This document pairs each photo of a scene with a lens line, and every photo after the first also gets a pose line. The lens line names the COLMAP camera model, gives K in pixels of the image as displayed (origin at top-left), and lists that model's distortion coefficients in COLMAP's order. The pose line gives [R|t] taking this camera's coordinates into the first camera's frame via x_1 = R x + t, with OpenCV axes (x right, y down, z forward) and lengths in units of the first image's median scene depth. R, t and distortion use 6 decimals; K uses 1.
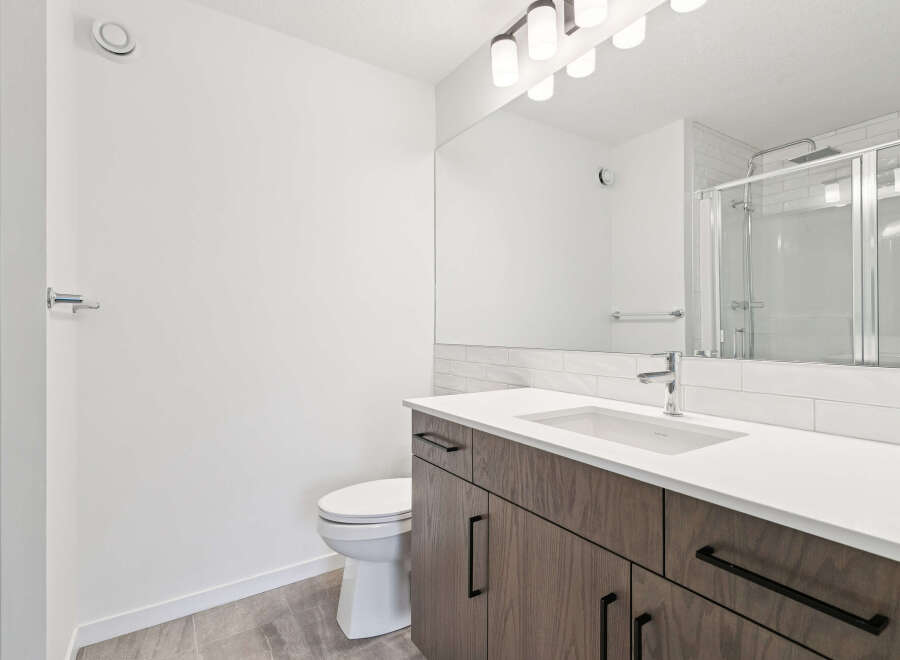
lens RADIAL K [[445.1, 0, 443.8], [0, 445.1, 322.9], [0, 0, 1]] dist [0.010275, -0.000356]
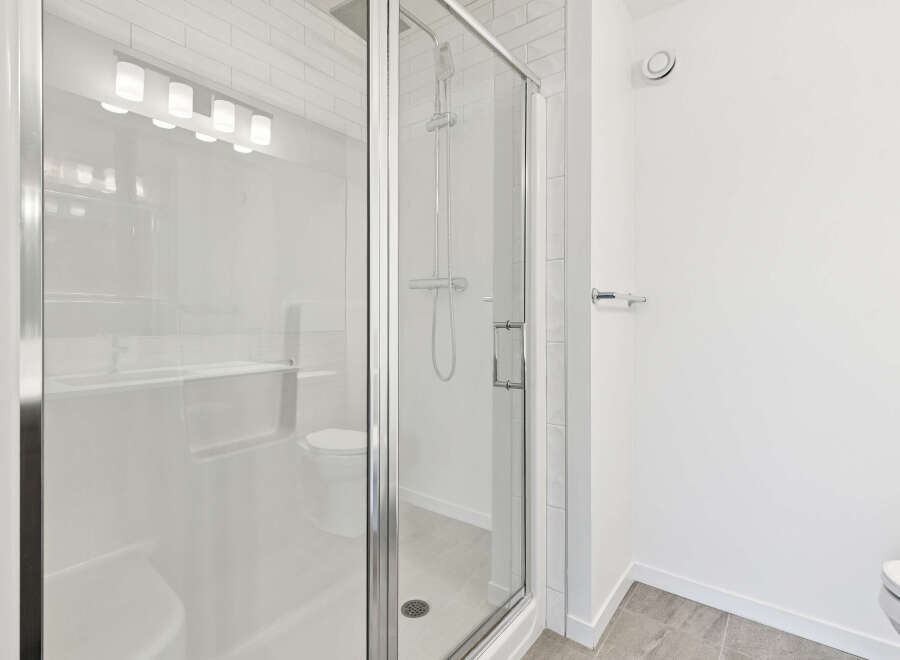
lens RADIAL K [[445.1, 0, 443.8], [0, 445.1, 322.9], [0, 0, 1]] dist [0.010275, -0.000356]
pose [[0.357304, 0.011837, -0.933913, 0.136625], [0.008375, 0.999839, 0.015877, -0.000228], [0.933951, -0.013494, 0.357147, 0.094610]]
